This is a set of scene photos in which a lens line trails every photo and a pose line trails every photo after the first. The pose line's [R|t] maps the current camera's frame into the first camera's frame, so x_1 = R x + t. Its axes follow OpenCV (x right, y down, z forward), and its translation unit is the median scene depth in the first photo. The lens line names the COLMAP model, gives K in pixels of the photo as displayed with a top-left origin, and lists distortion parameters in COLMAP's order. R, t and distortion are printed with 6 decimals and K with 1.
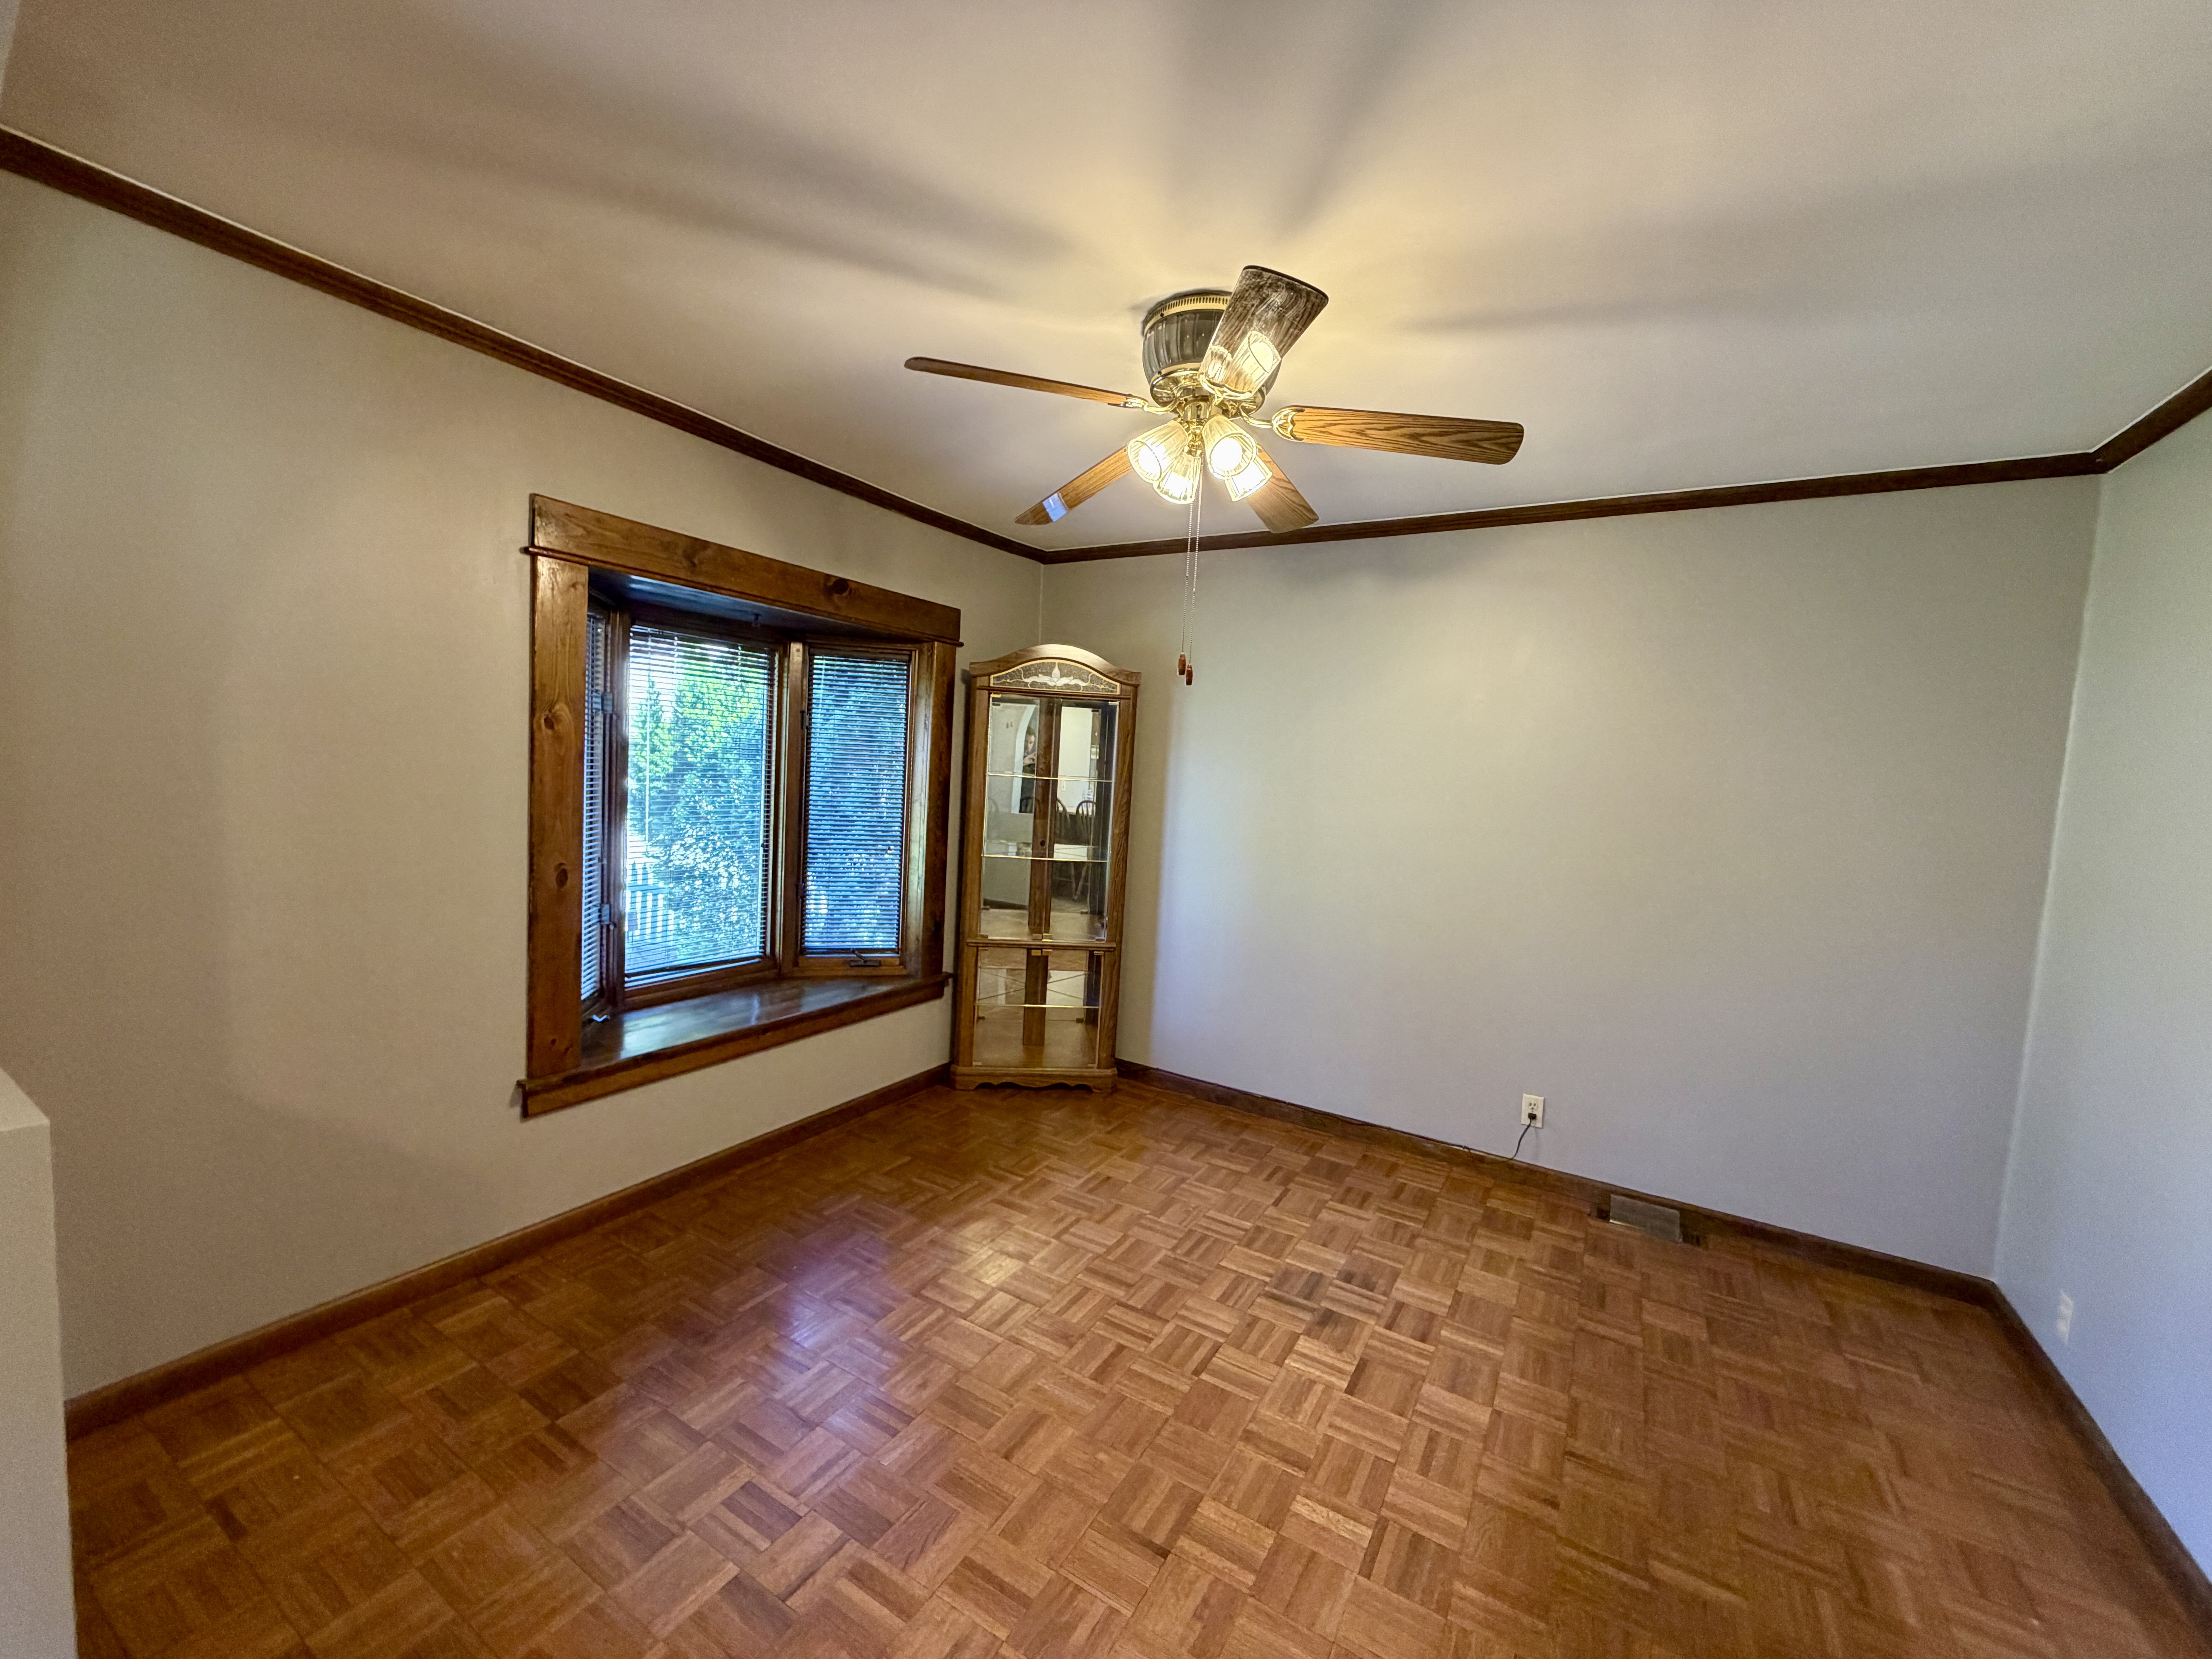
lens RADIAL K [[885.1, 0, 1097.8], [0, 885.1, 822.6], [0, 0, 1]] dist [-0.000888, 0.000551]
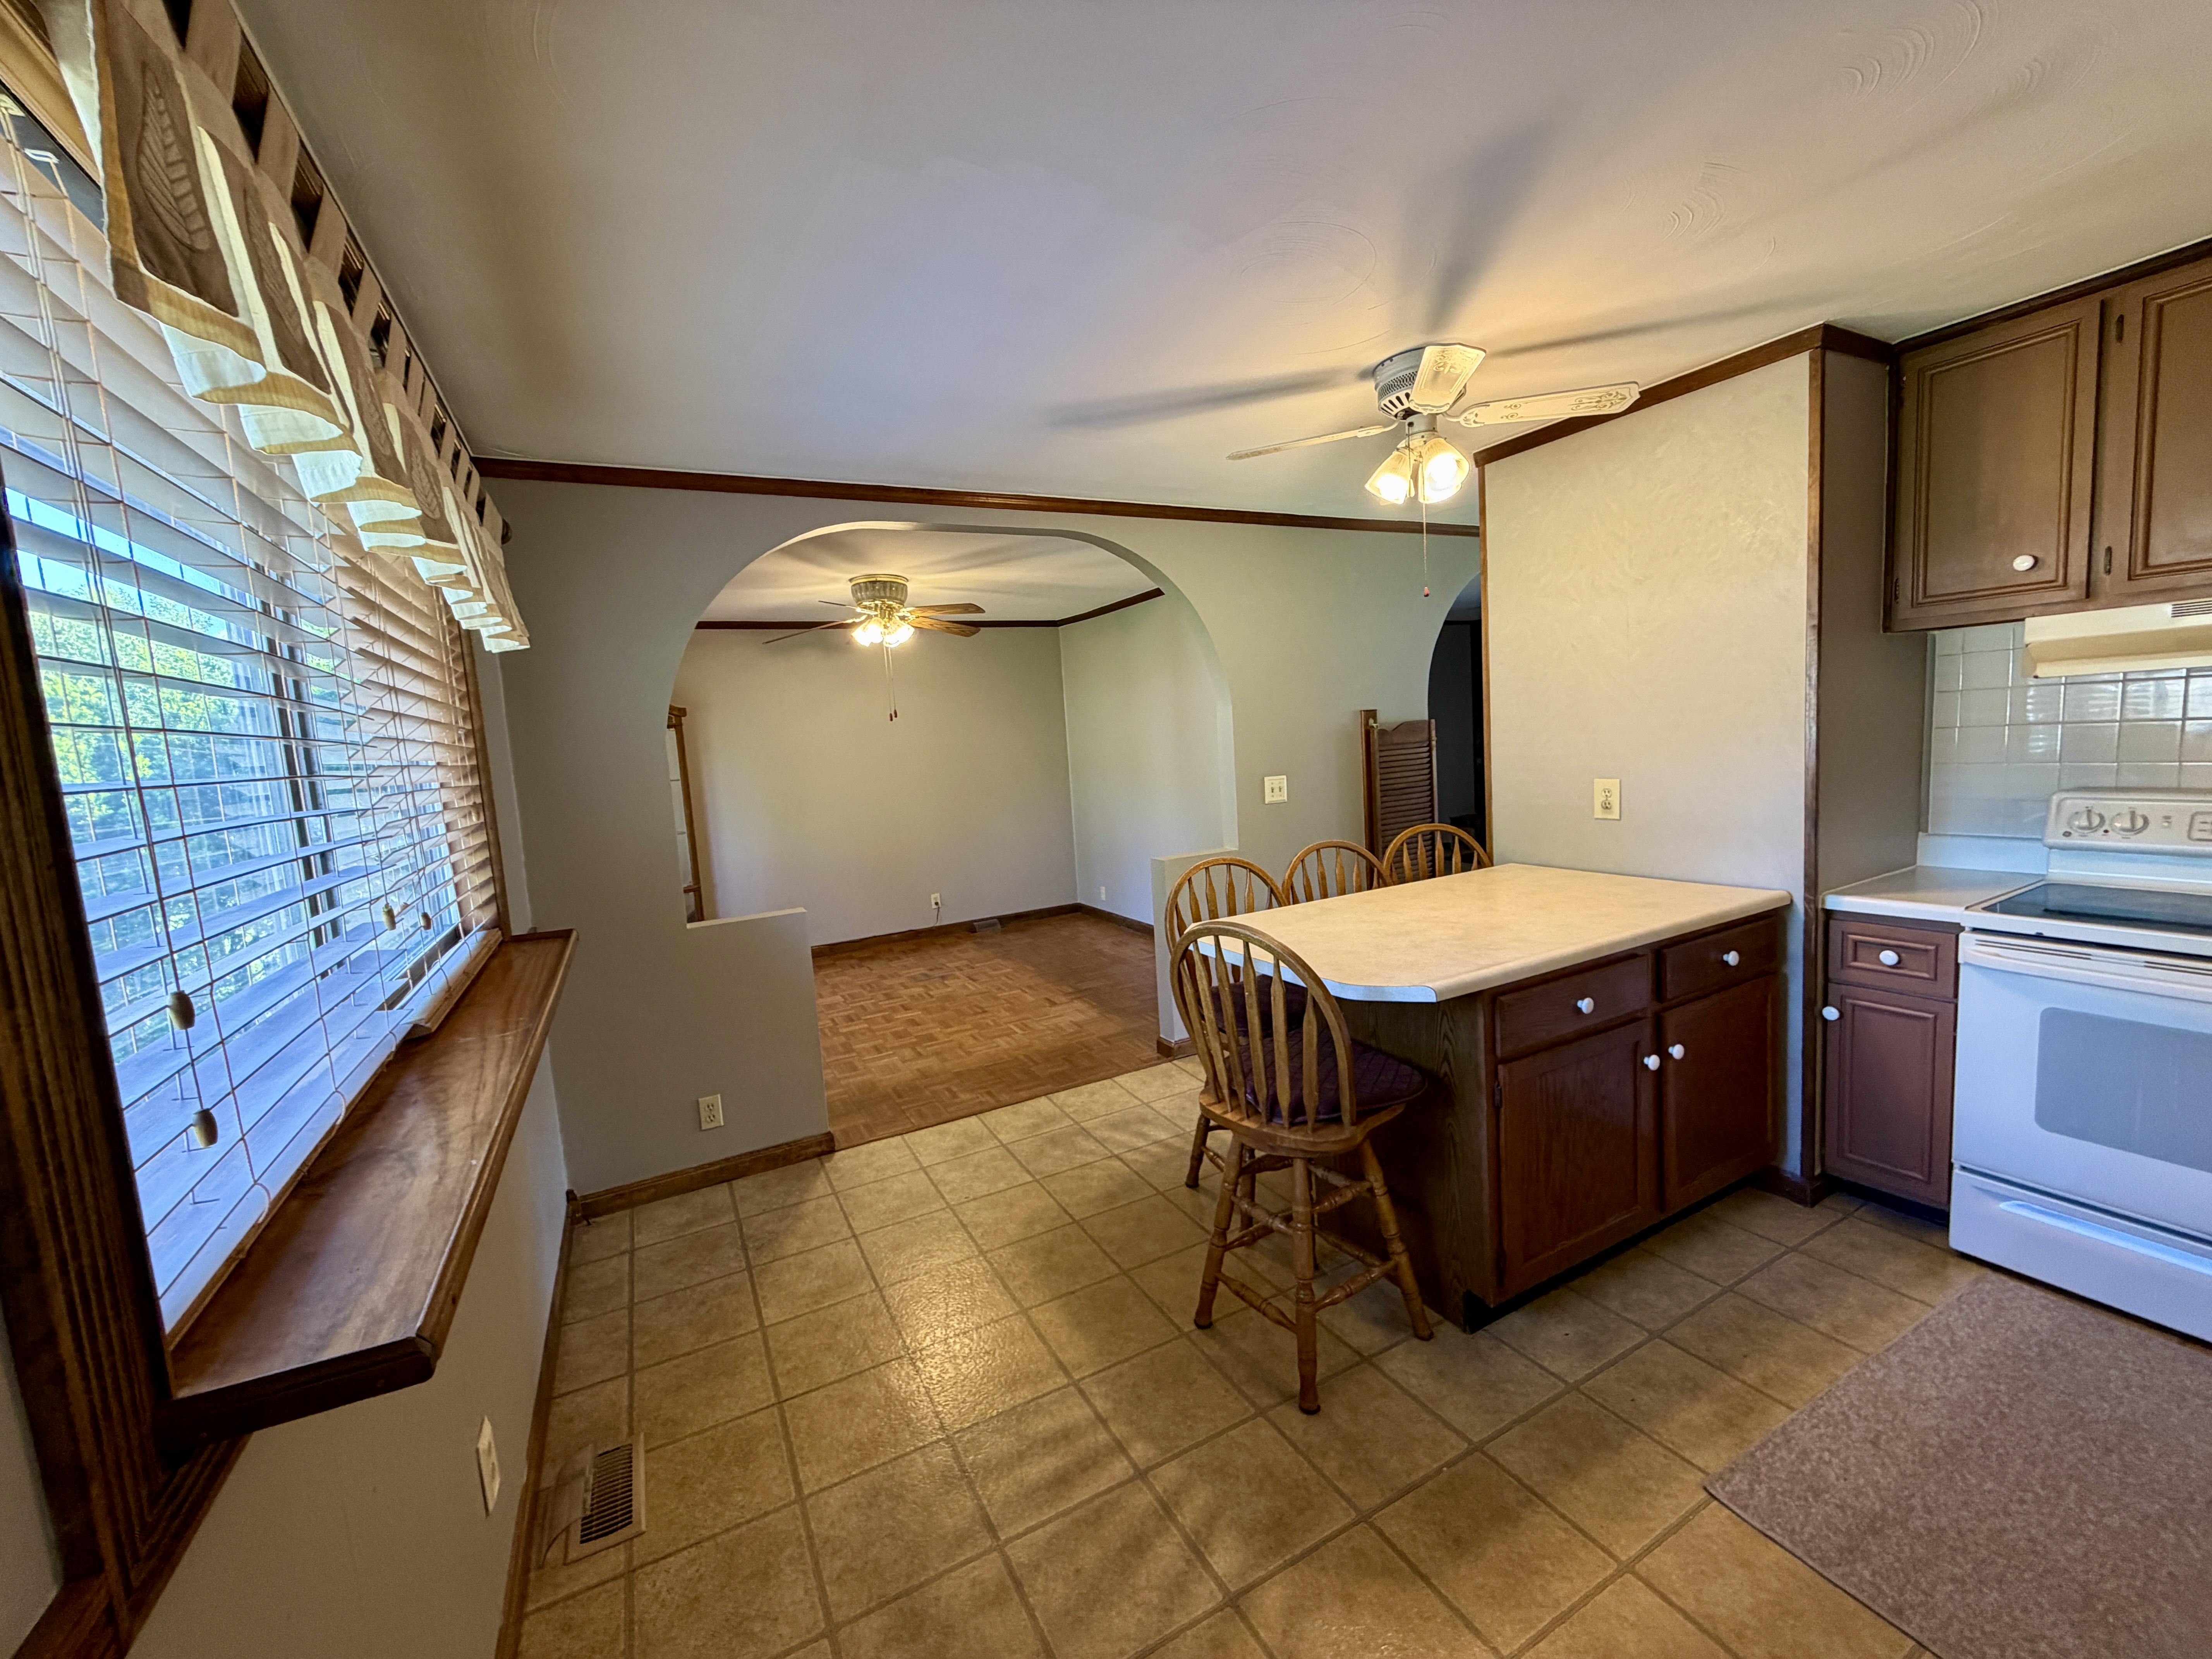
lens RADIAL K [[885.1, 0, 1105.4], [0, 885.1, 827.9], [0, 0, 1]] dist [-0.000888, 0.000551]
pose [[0.504123, -0.179125, 0.844852, -1.427283], [0.154719, 0.981160, 0.115704, -0.047191], [-0.849660, 0.072386, 0.522339, -0.641748]]
